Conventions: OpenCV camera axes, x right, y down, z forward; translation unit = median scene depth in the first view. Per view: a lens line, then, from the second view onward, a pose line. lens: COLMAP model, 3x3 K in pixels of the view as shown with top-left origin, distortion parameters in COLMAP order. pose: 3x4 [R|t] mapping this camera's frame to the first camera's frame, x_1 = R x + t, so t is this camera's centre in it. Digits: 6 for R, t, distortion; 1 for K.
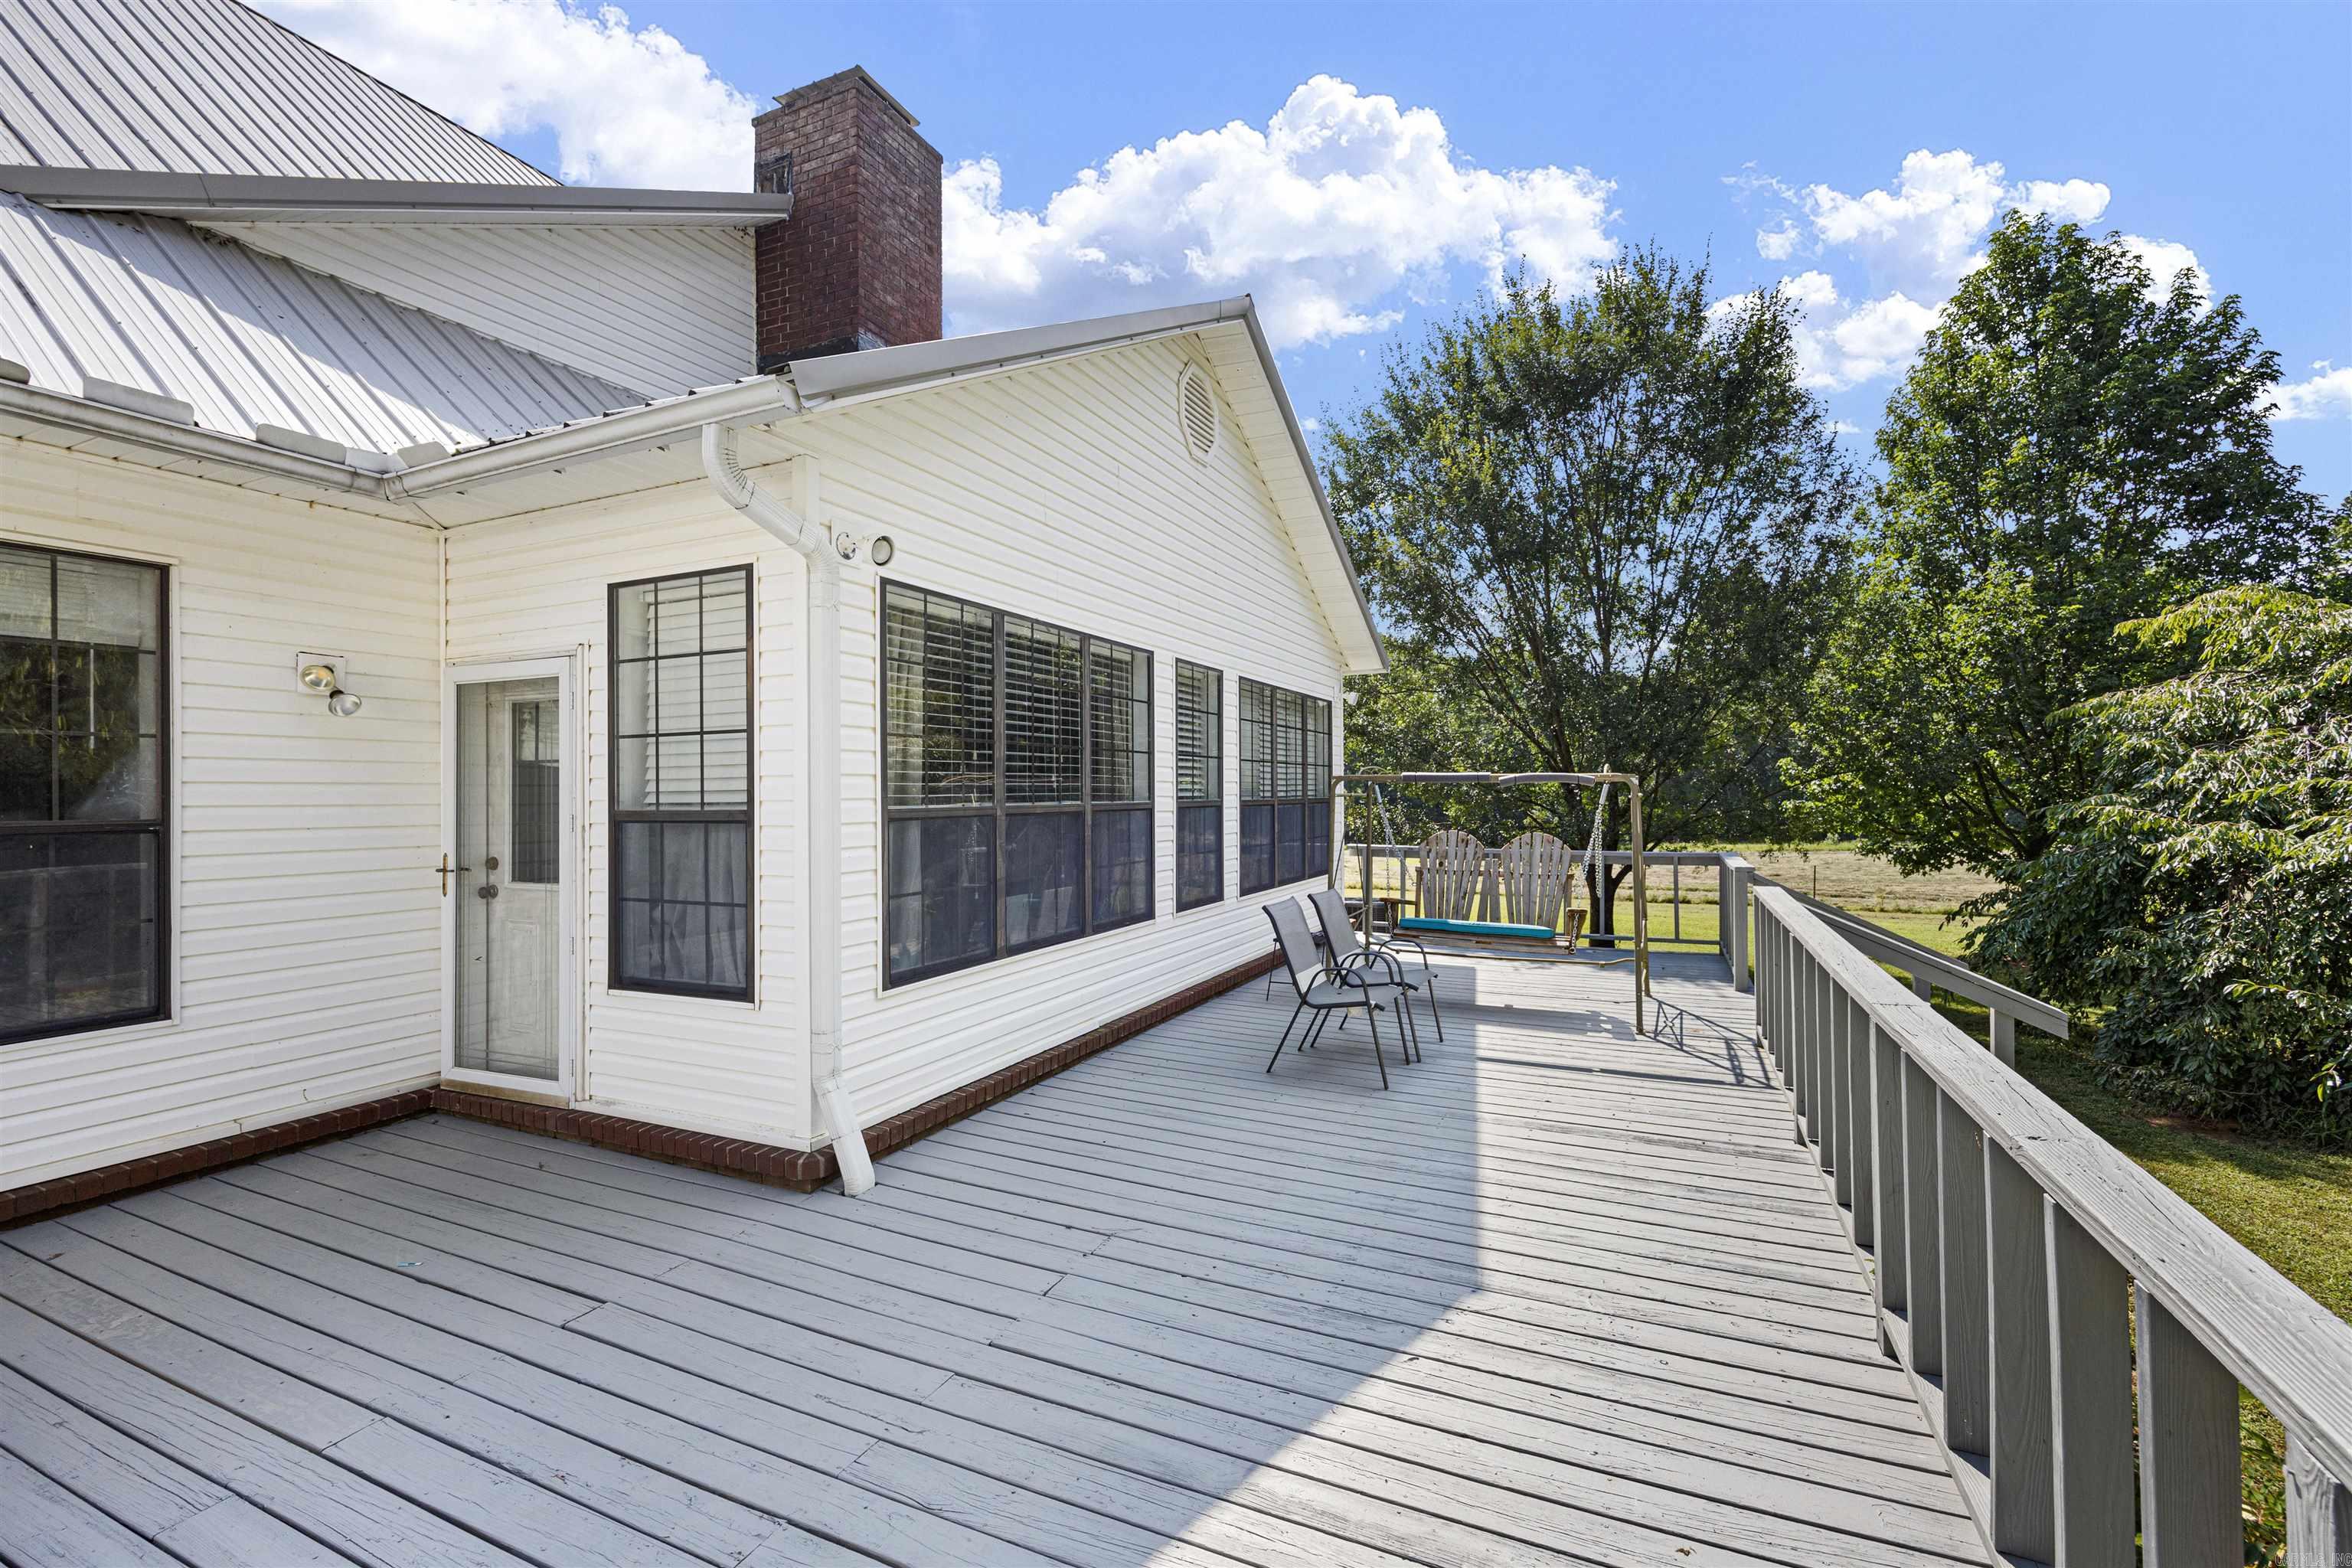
lens RADIAL K [[1003.1, 0, 1176.0], [0, 1003.1, 784.0], [0, 0, 1]] dist [0.000681, 0.000099]
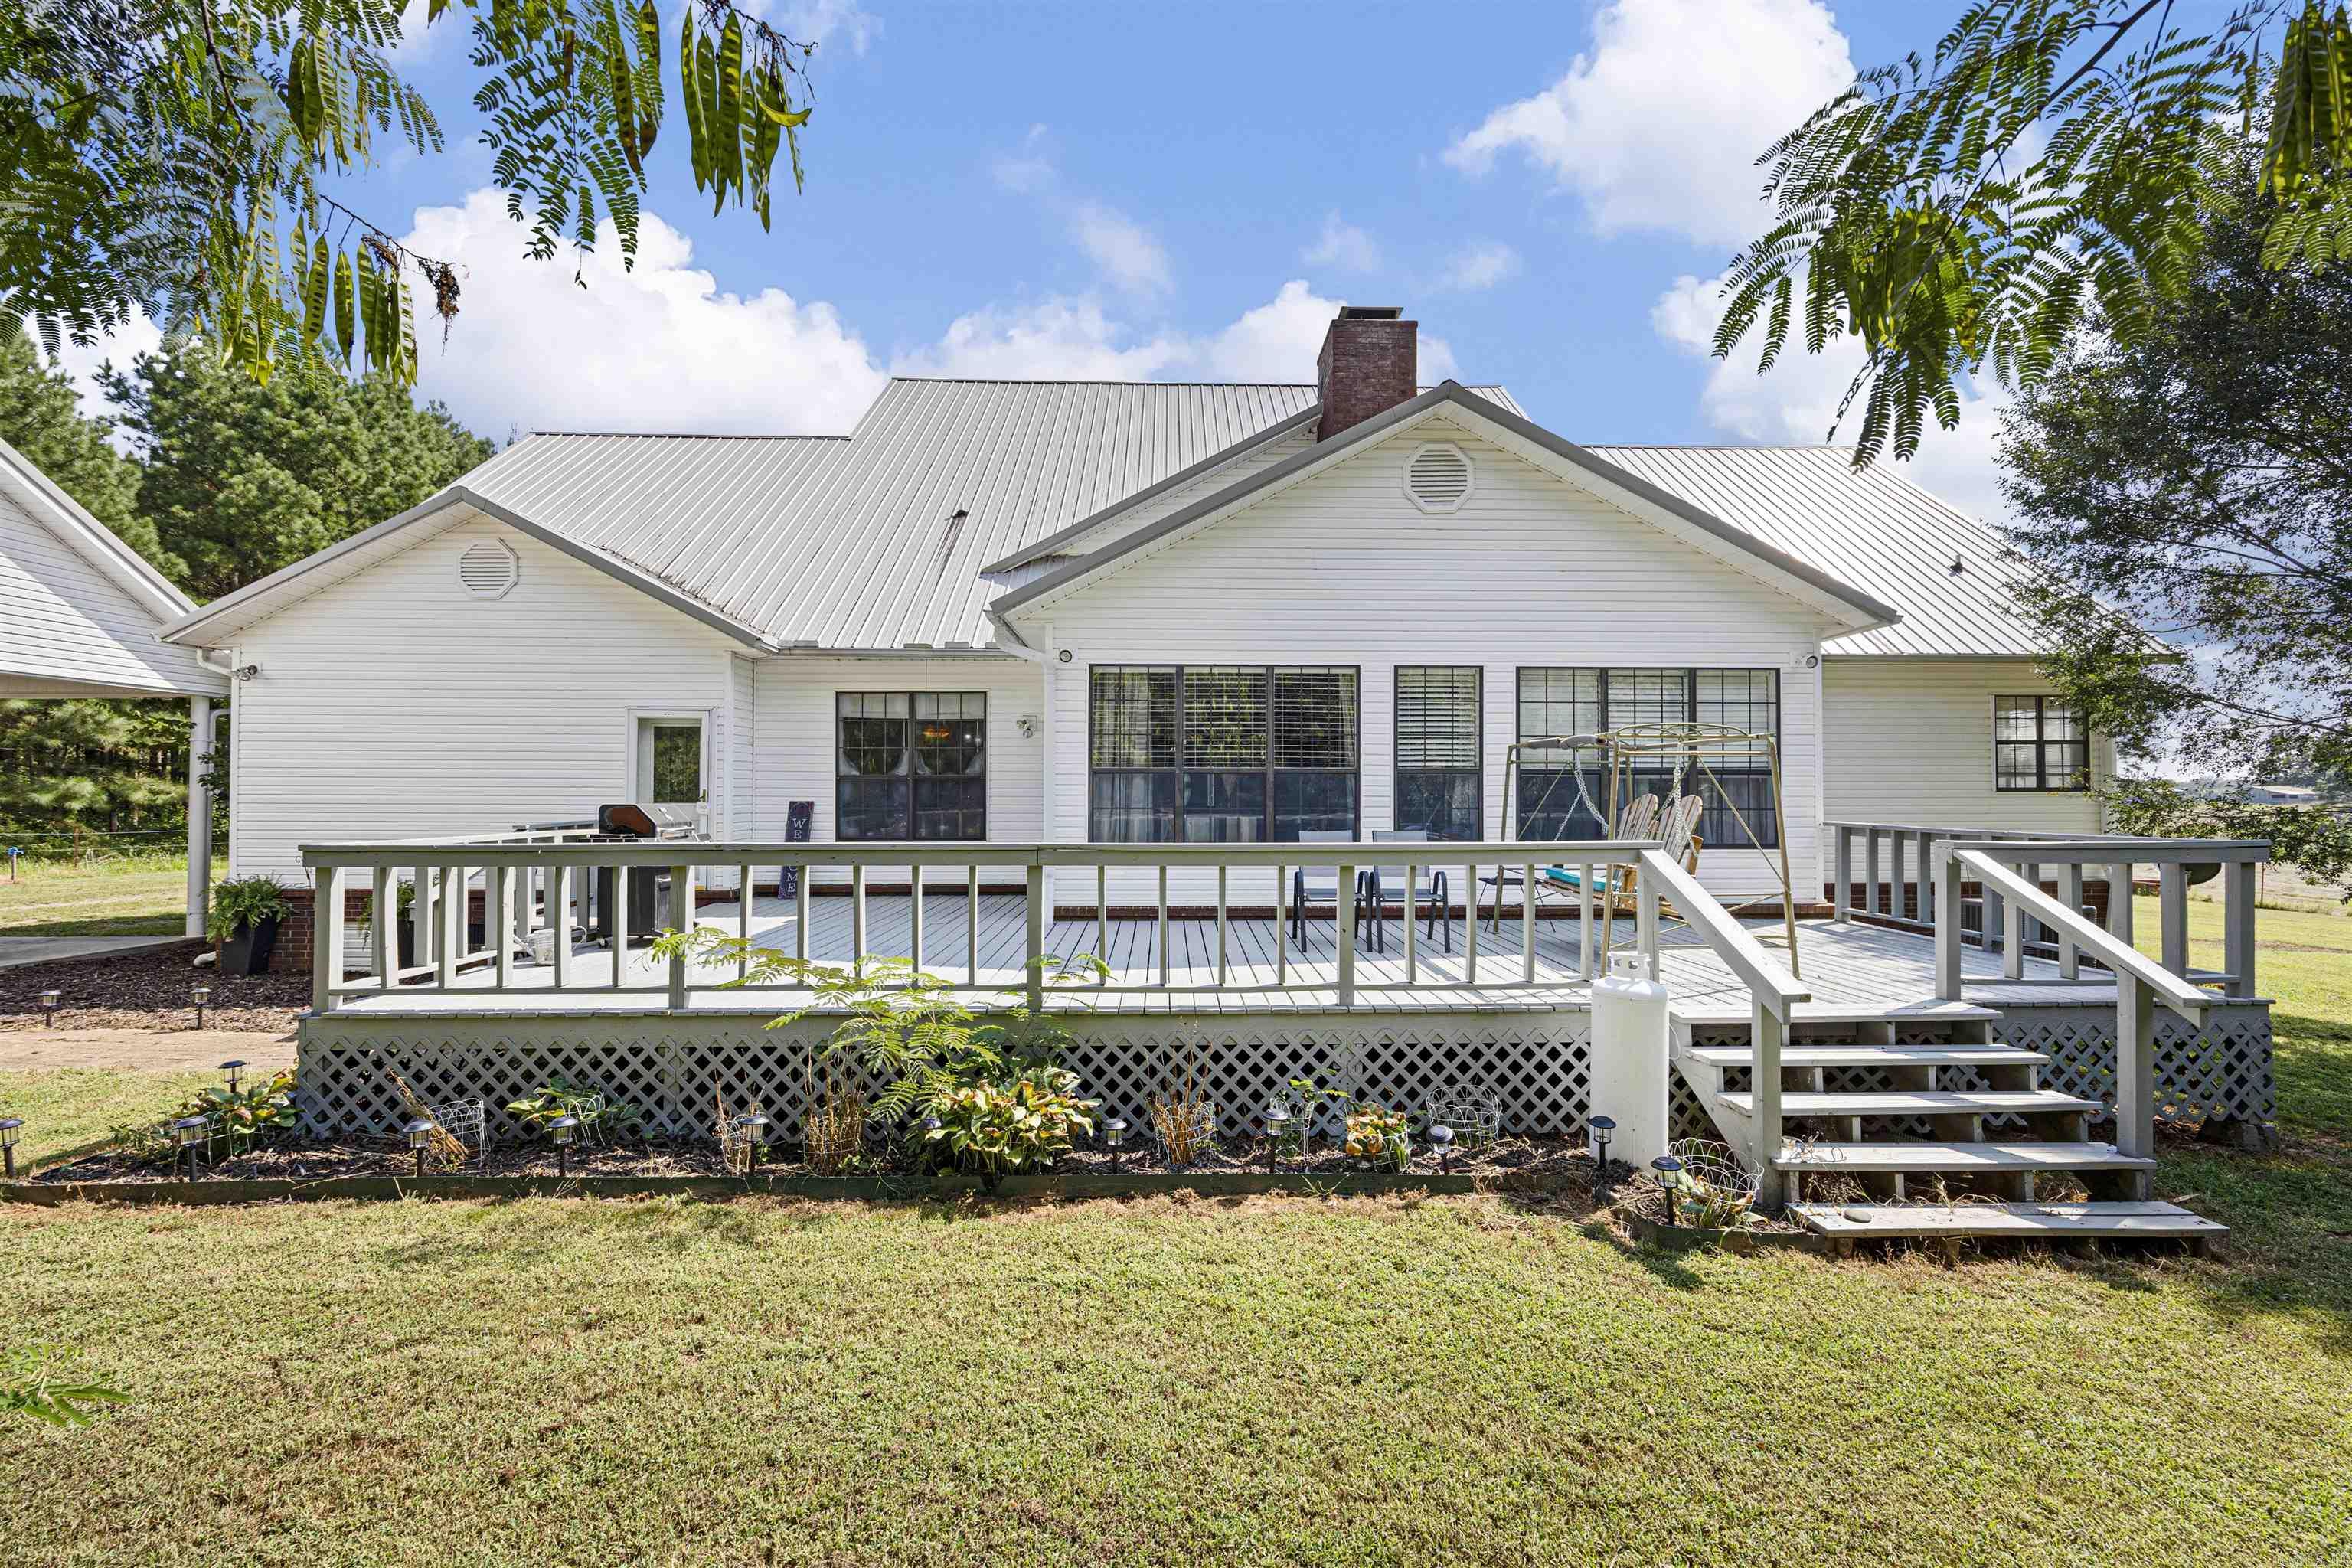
lens RADIAL K [[1003.1, 0, 1176.0], [0, 1003.1, 784.0], [0, 0, 1]] dist [0.000681, 0.000099]
pose [[0.398581, -0.007564, -0.917102, 1.346571], [-0.000128, 0.999966, -0.008303, 0.058507], [0.917133, 0.003427, 0.398566, 0.208657]]
